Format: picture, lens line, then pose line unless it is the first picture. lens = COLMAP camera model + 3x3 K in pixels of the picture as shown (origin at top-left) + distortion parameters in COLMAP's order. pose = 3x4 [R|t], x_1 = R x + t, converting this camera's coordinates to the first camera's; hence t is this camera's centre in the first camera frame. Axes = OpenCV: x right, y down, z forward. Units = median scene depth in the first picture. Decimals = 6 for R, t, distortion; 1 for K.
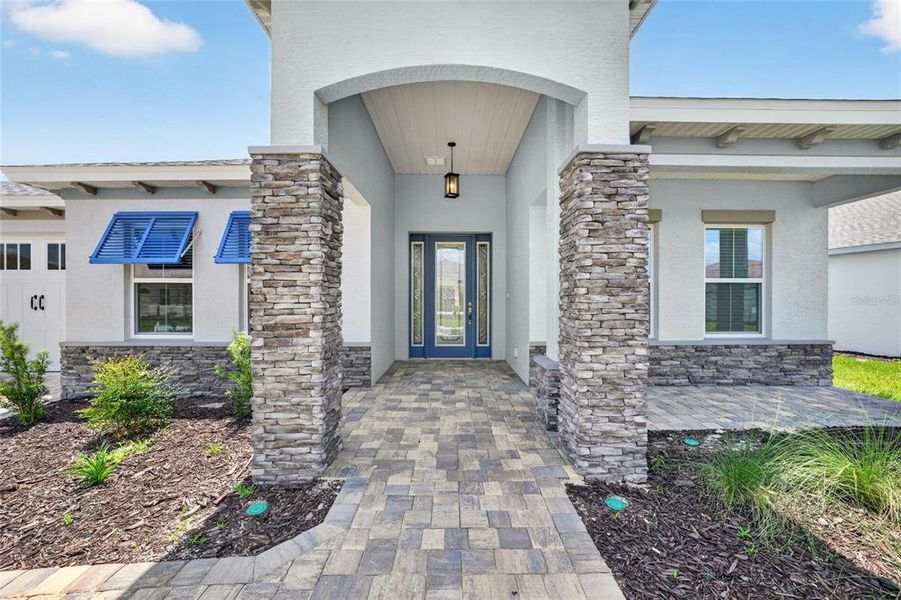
lens RADIAL K [[360.5, 0, 450.5], [0, 360.5, 300.0], [0, 0, 1]] dist [-0.016588, -0.000041]
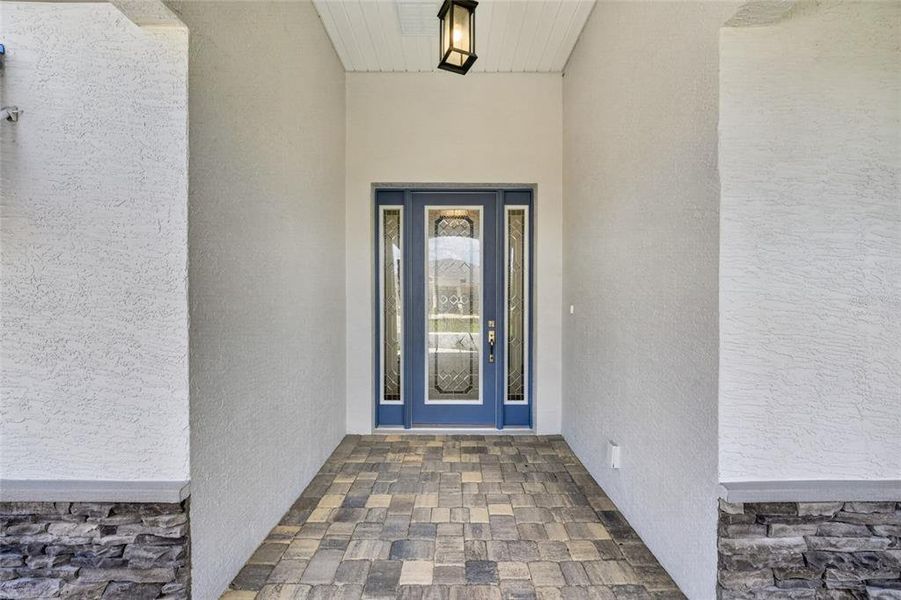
lens RADIAL K [[360.5, 0, 450.5], [0, 360.5, 300.0], [0, 0, 1]] dist [-0.016588, -0.000041]
pose [[0.999901, -0.000369, -0.014091, 0.001755], [0.000381, 1.000000, 0.000804, -0.024786], [0.014090, -0.000809, 0.999900, 0.479445]]
